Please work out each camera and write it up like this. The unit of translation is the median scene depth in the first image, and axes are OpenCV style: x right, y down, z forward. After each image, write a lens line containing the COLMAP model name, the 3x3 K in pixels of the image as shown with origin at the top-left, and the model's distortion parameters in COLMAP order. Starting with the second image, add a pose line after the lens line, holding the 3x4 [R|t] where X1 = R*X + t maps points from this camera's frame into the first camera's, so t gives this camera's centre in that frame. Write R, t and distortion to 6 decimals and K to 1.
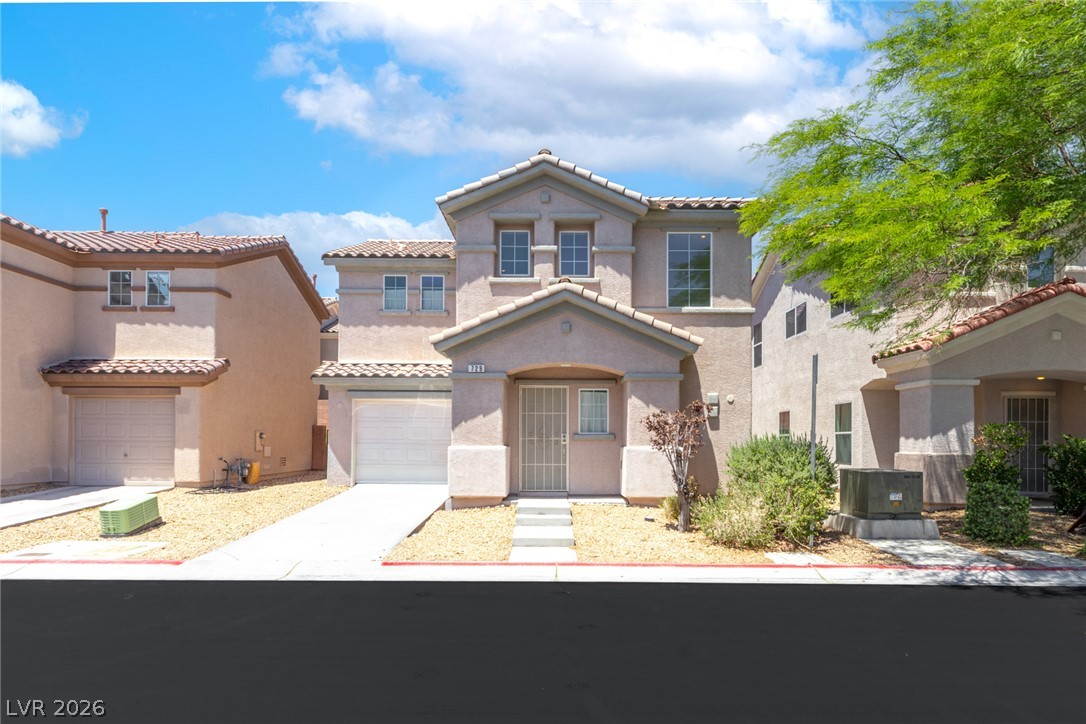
lens RADIAL K [[481.6, 0, 543.3], [0, 481.6, 399.2], [0, 0, 1]] dist [0.003770, 0.000192]
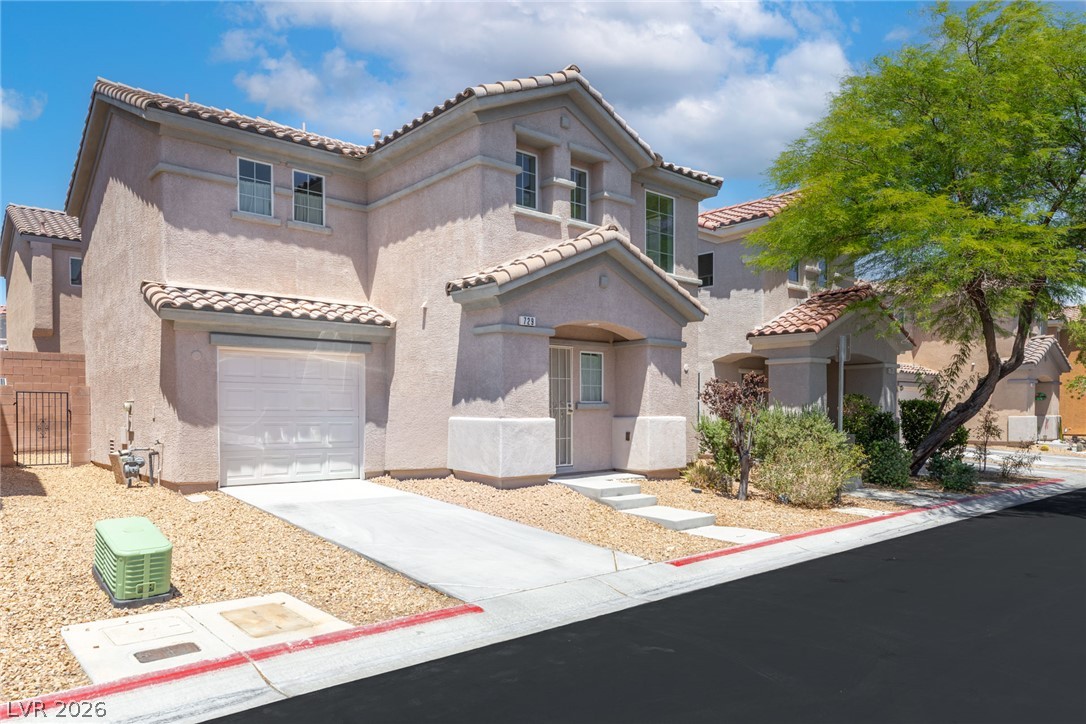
lens RADIAL K [[576.6, 0, 539.7], [0, 576.6, 372.3], [0, 0, 1]] dist [-0.000537, 0.000571]
pose [[0.839066, 0.029067, 0.543253, -0.563981], [-0.042901, 0.998997, 0.012810, 0.006777], [-0.542336, -0.034054, 0.839471, 0.165134]]
